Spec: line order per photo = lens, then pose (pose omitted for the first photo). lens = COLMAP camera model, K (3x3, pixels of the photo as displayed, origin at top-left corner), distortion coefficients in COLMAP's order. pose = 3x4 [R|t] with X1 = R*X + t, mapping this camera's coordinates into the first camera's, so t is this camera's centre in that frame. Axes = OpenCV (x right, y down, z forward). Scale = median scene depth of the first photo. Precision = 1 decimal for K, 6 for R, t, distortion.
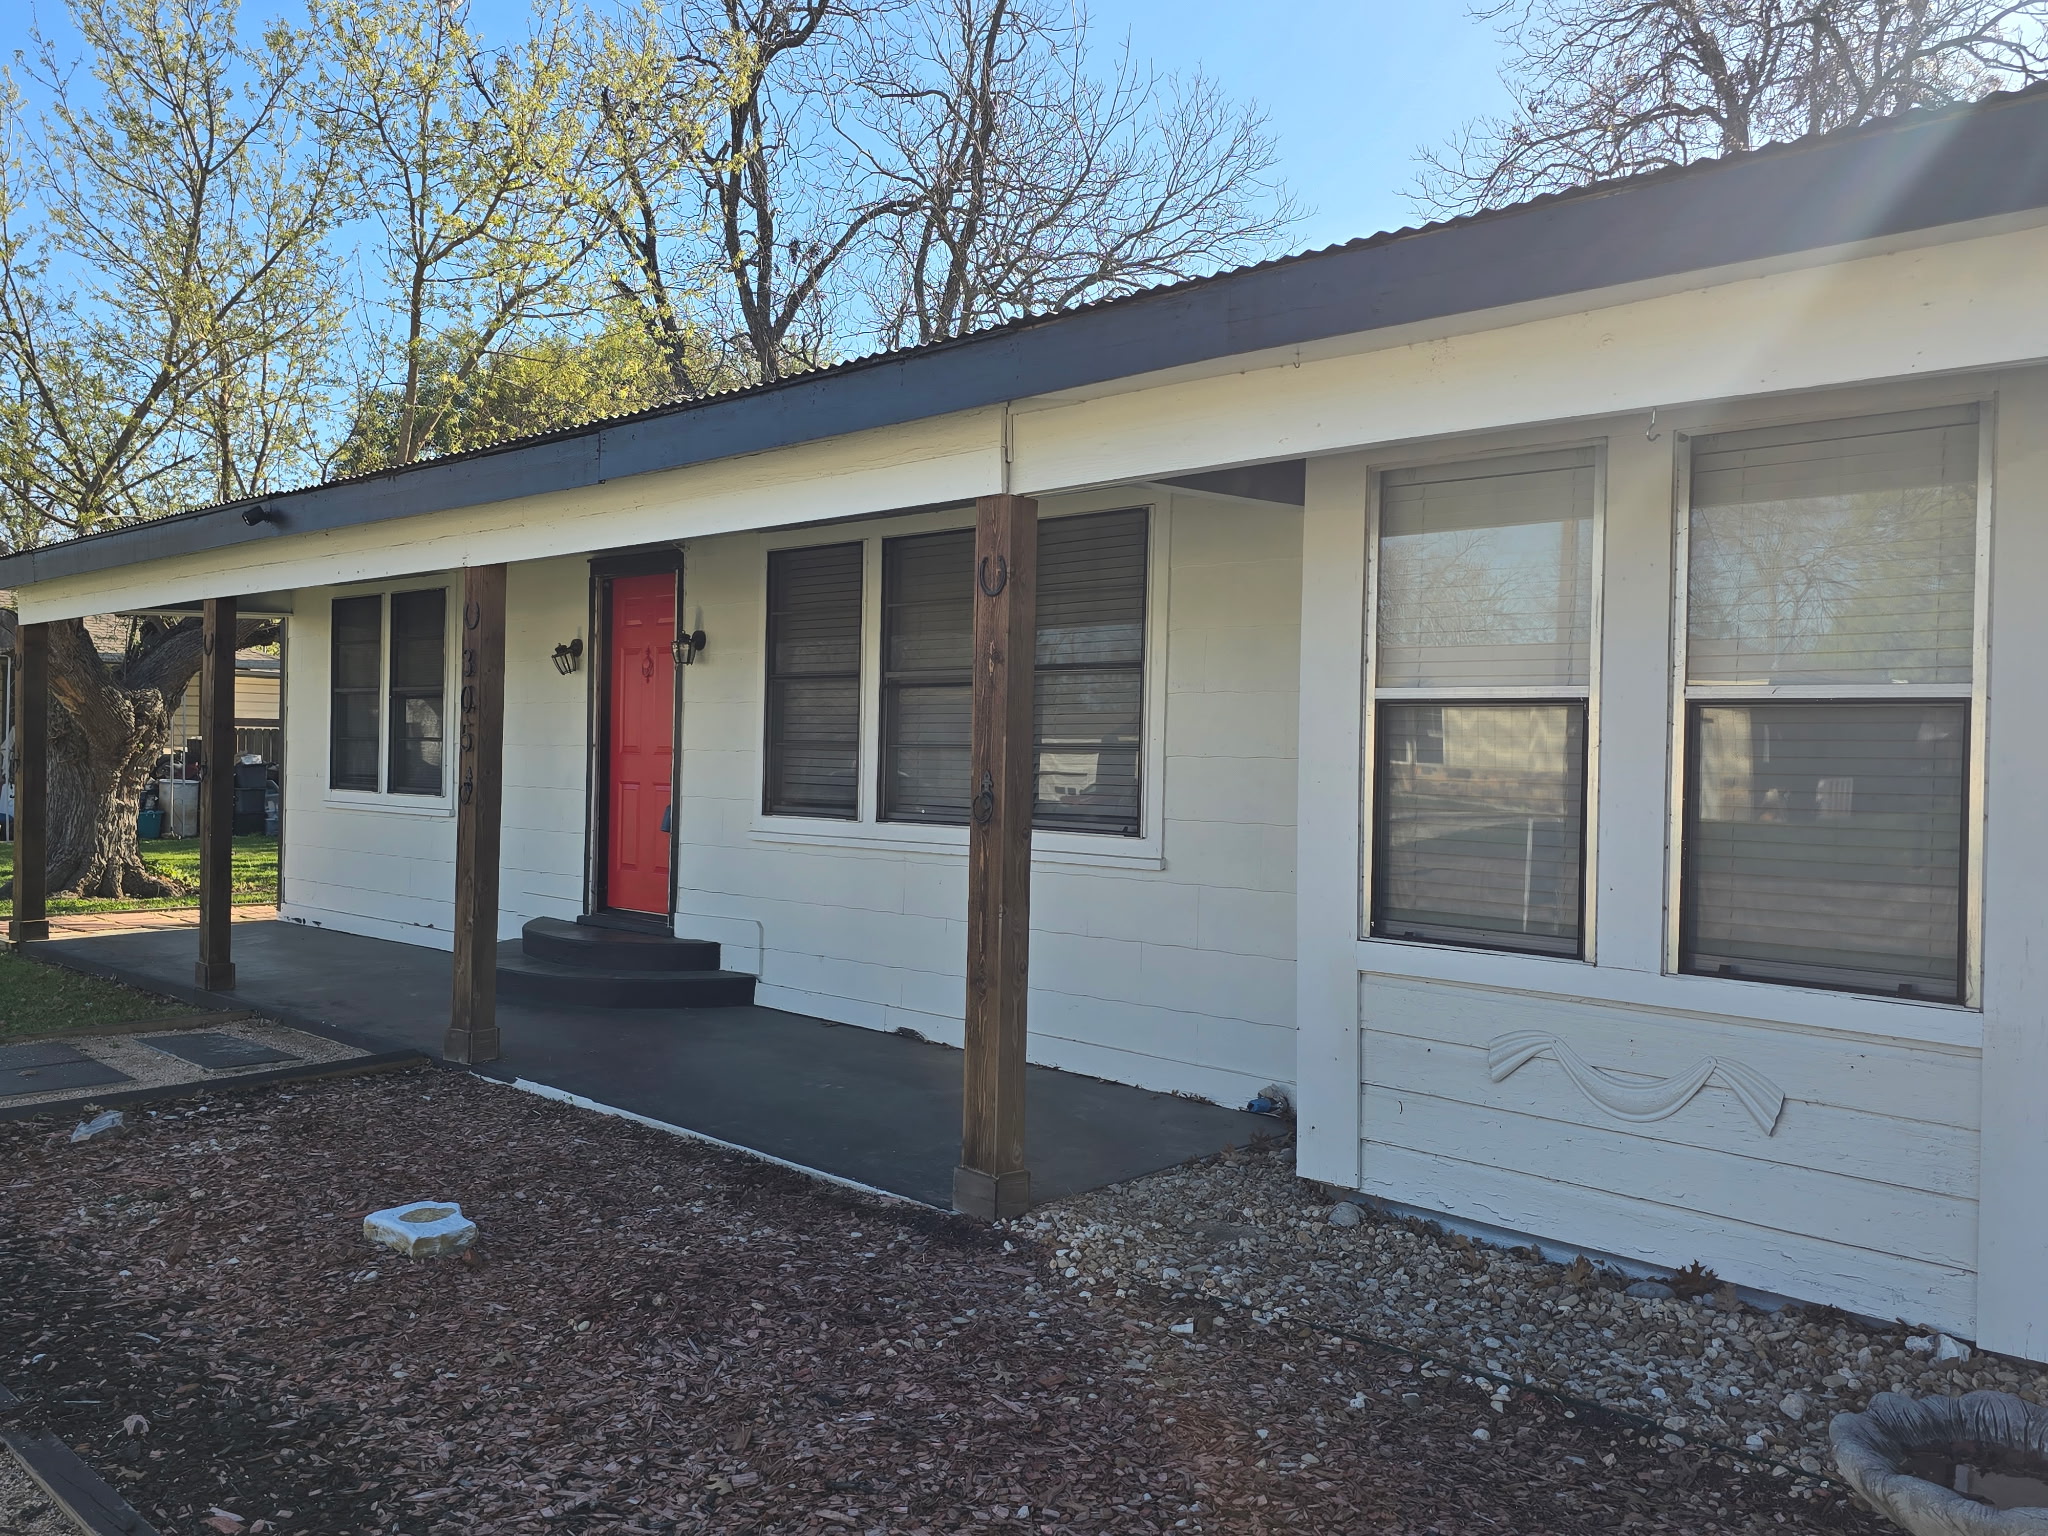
lens RADIAL K [[1740.7, 0, 1024.0], [0, 1740.7, 768.0], [0, 0, 1]] dist [0.126021, -0.004294]
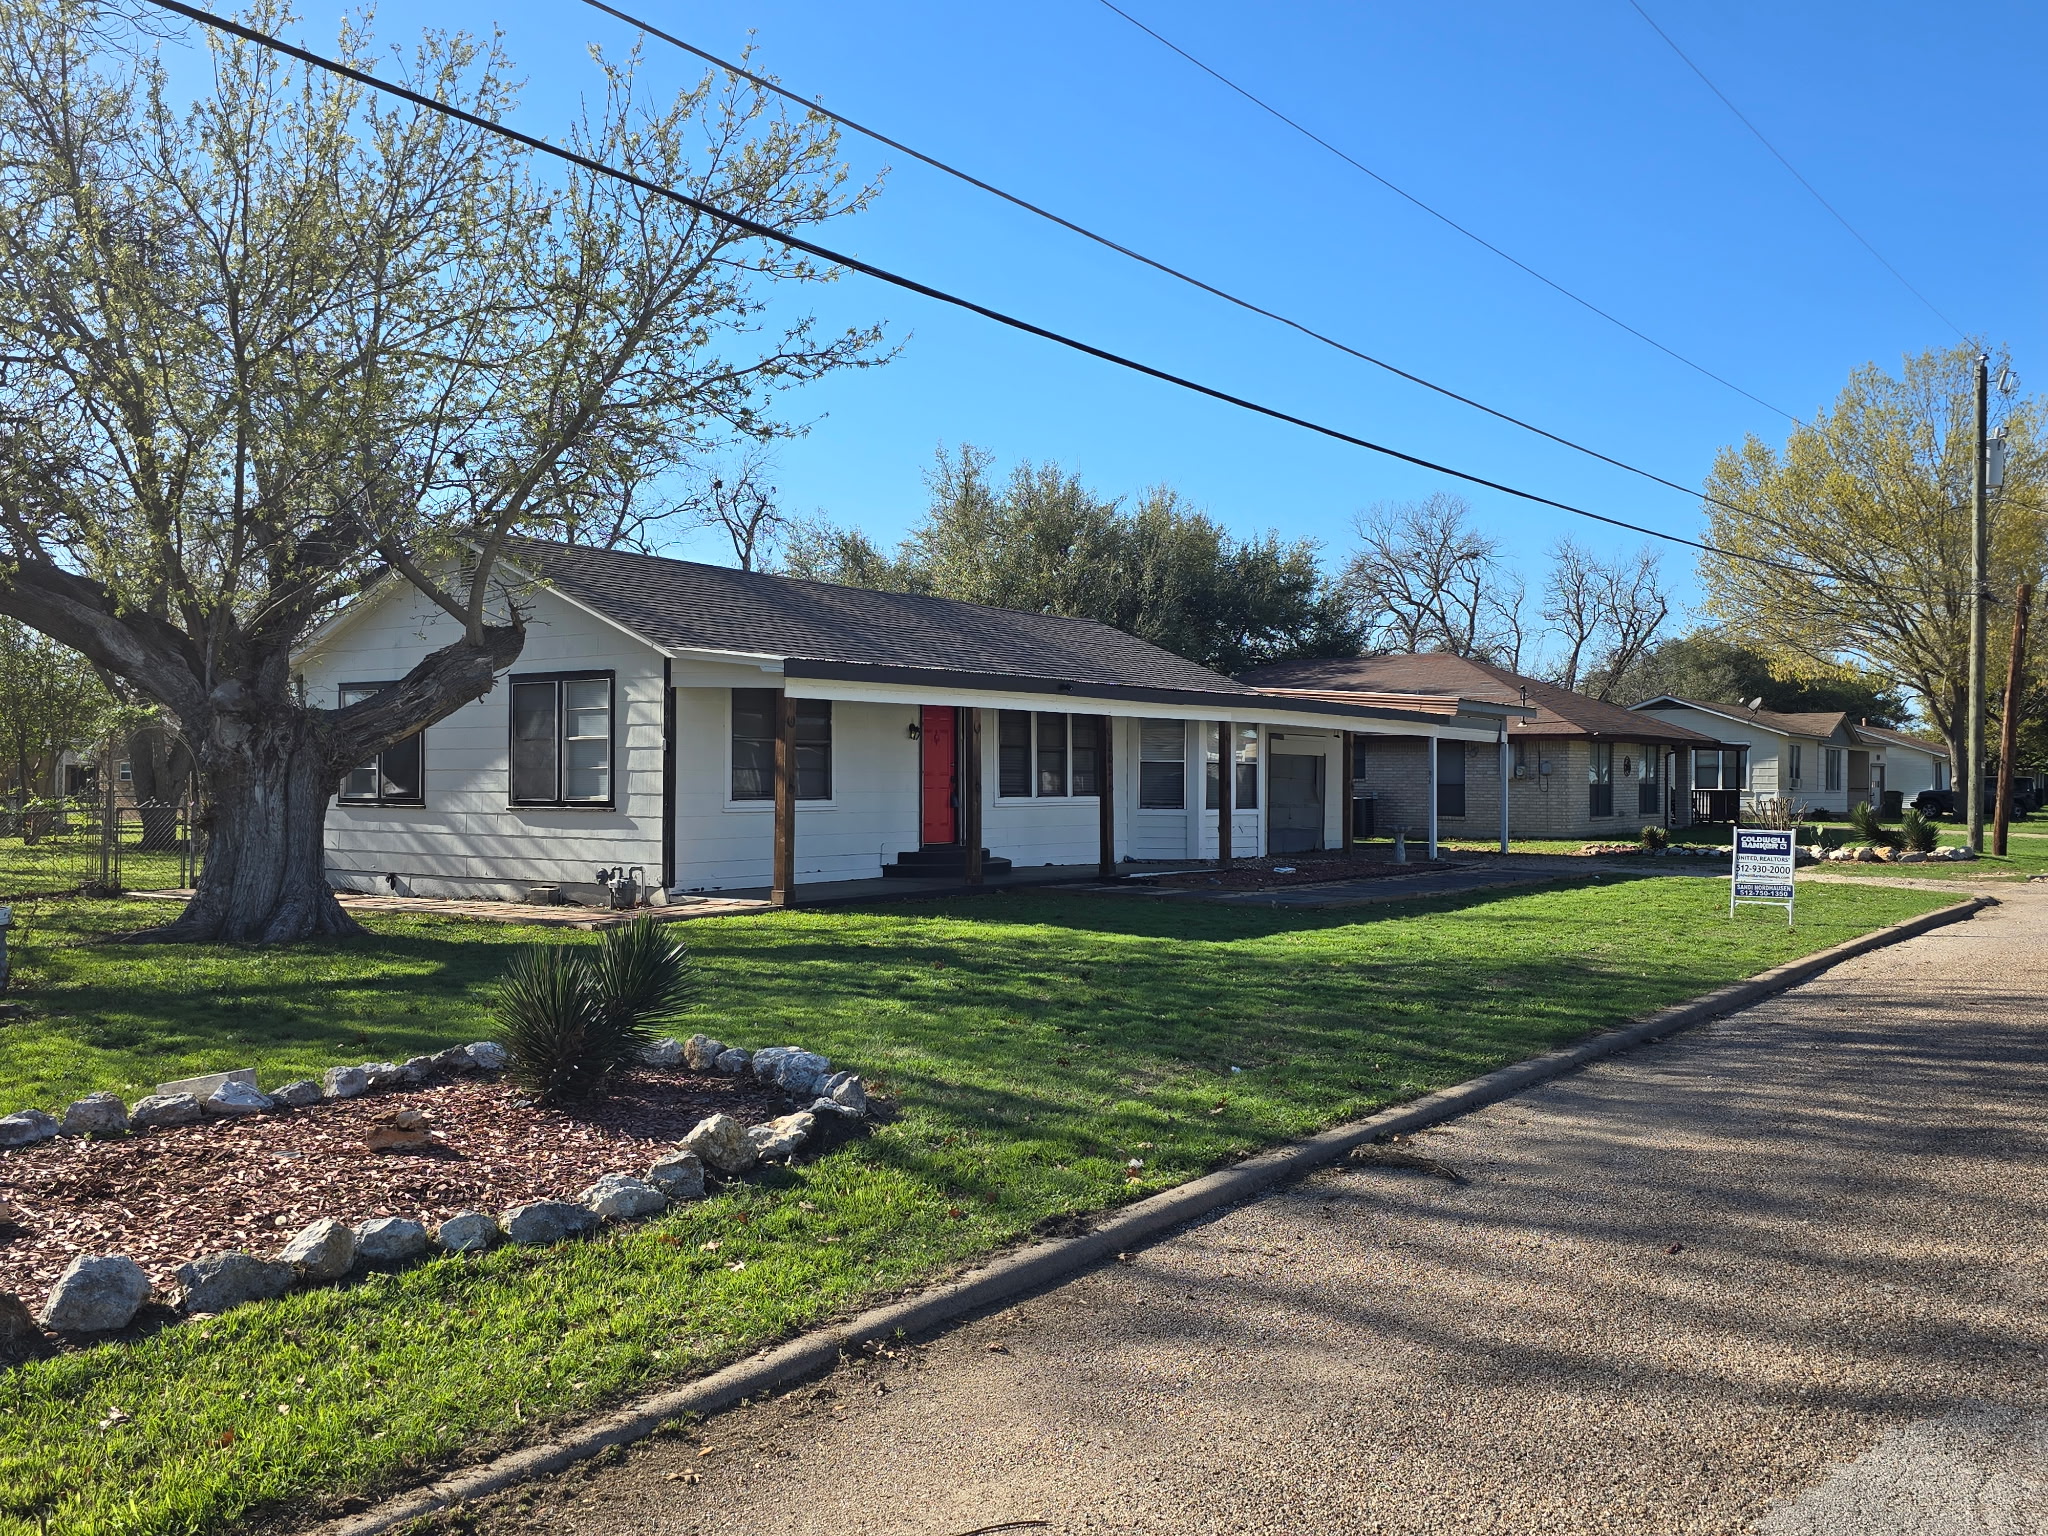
lens RADIAL K [[1740.7, 0, 1024.0], [0, 1740.7, 768.0], [0, 0, 1]] dist [0.126021, -0.004294]
pose [[-0.139138, -0.007590, 0.990244, -2.352594], [0.008834, 0.999921, 0.008905, -0.034029], [-0.990234, 0.009987, -0.139060, 1.143873]]
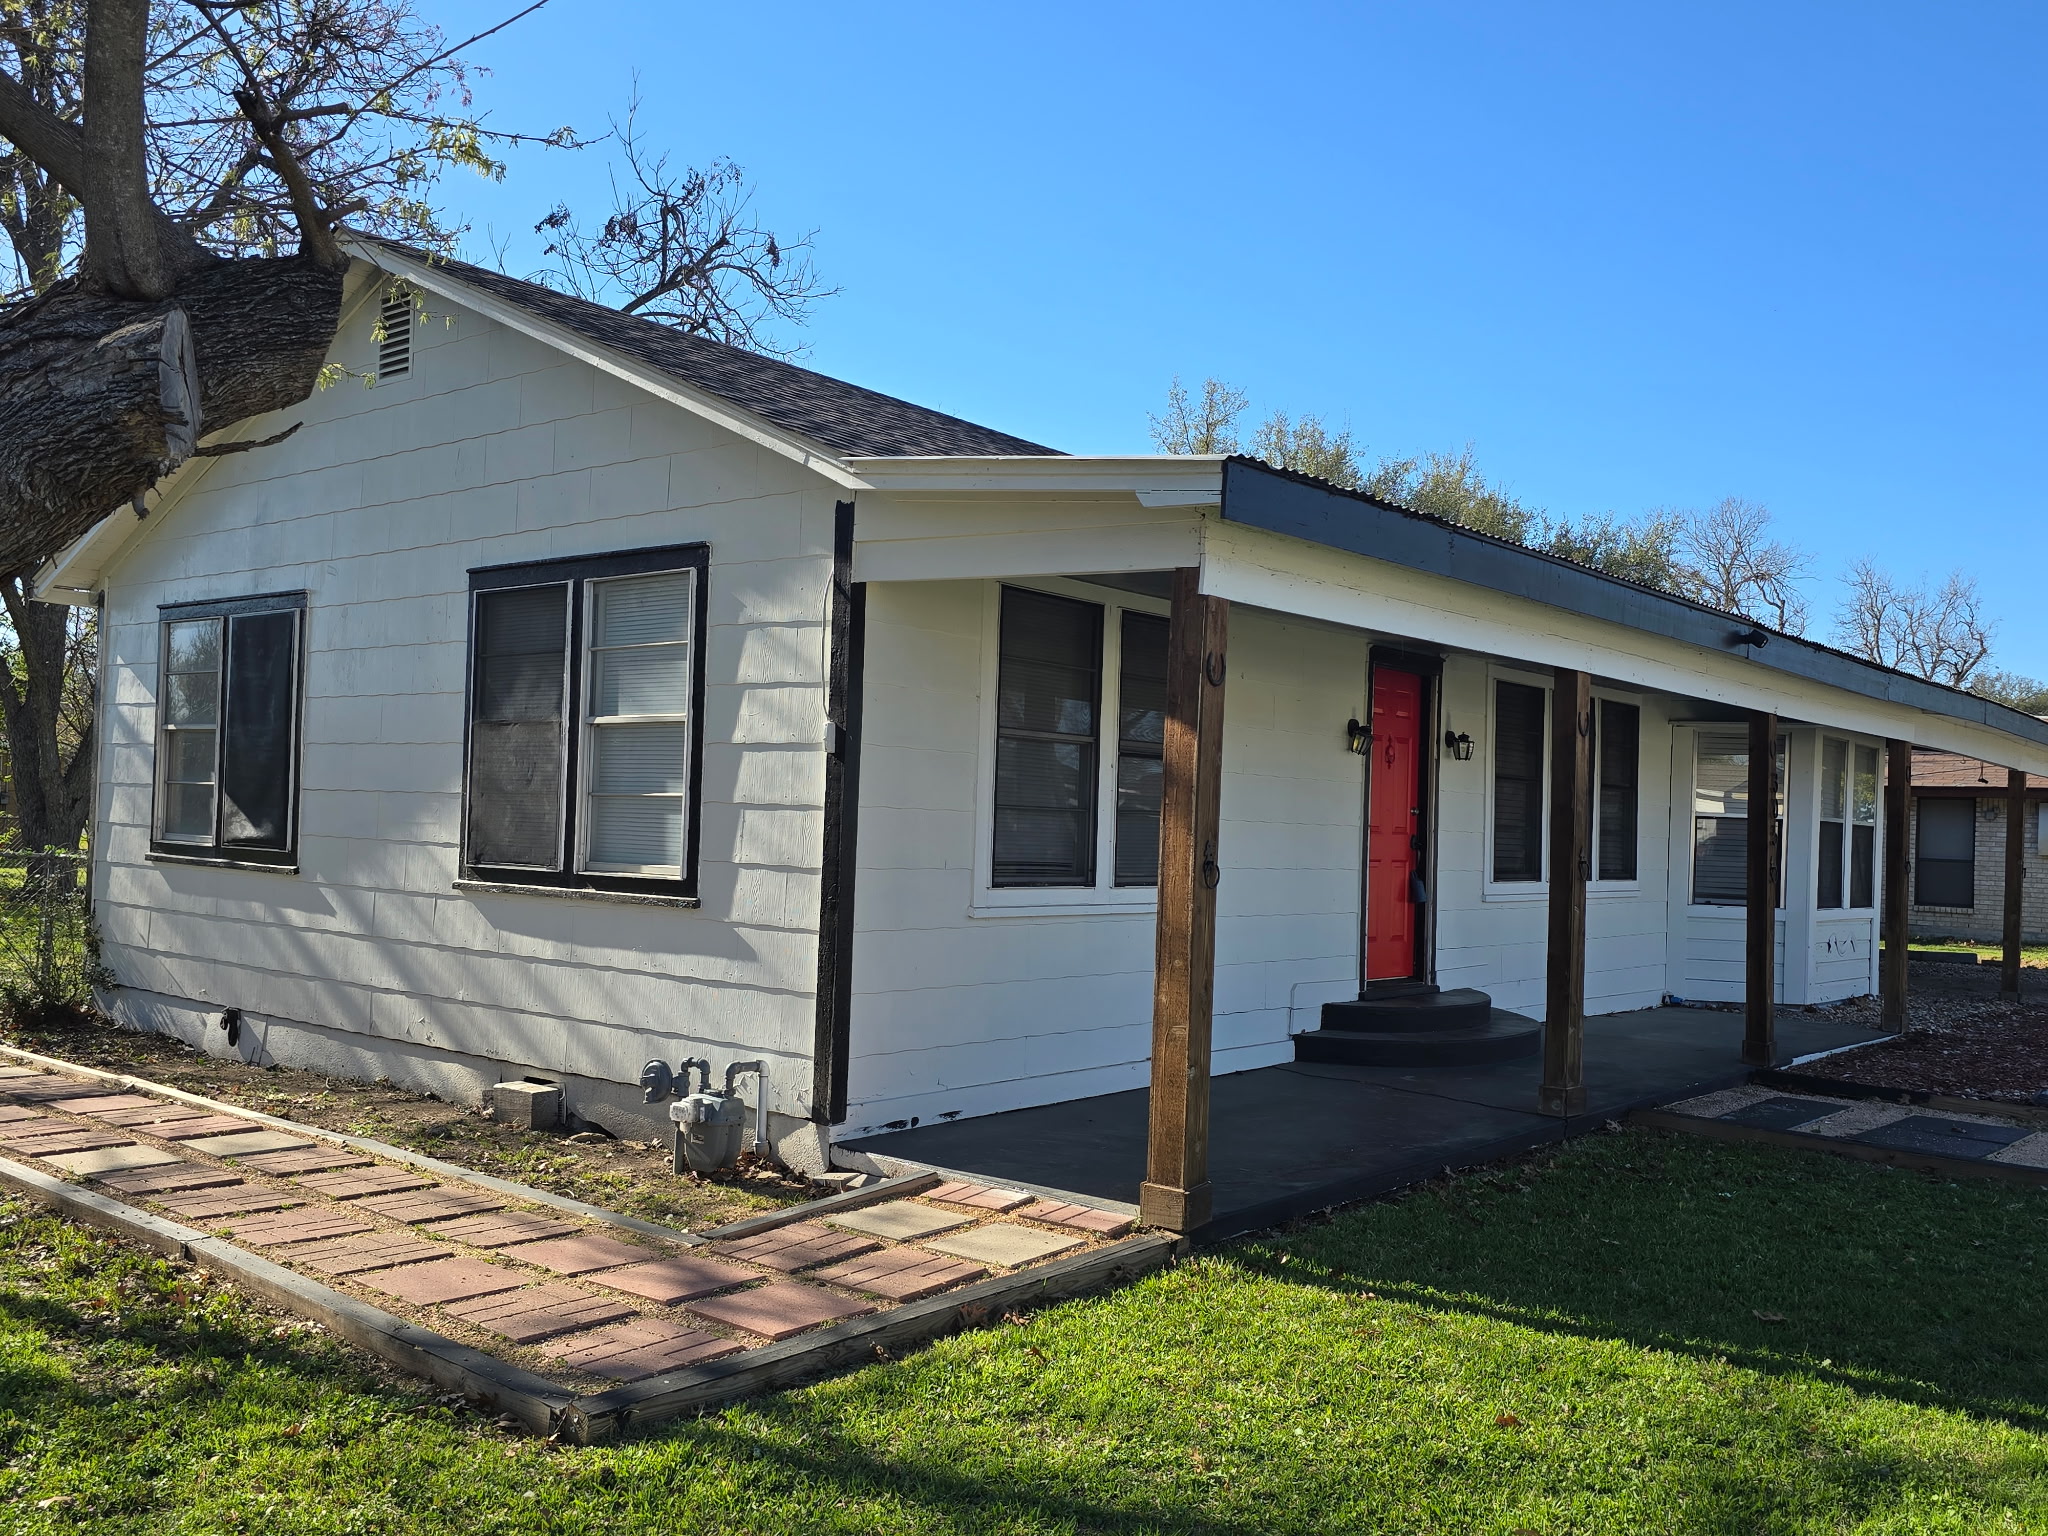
lens RADIAL K [[1727.4, 0, 1021.6], [0, 1727.4, 804.7], [0, 0, 1]] dist [0.101389, -0.008553]
pose [[-0.065637, -0.007888, 0.997812, -1.200914], [-0.021921, 0.999739, 0.006462, -0.025570], [-0.997603, -0.021449, -0.065793, 1.228319]]
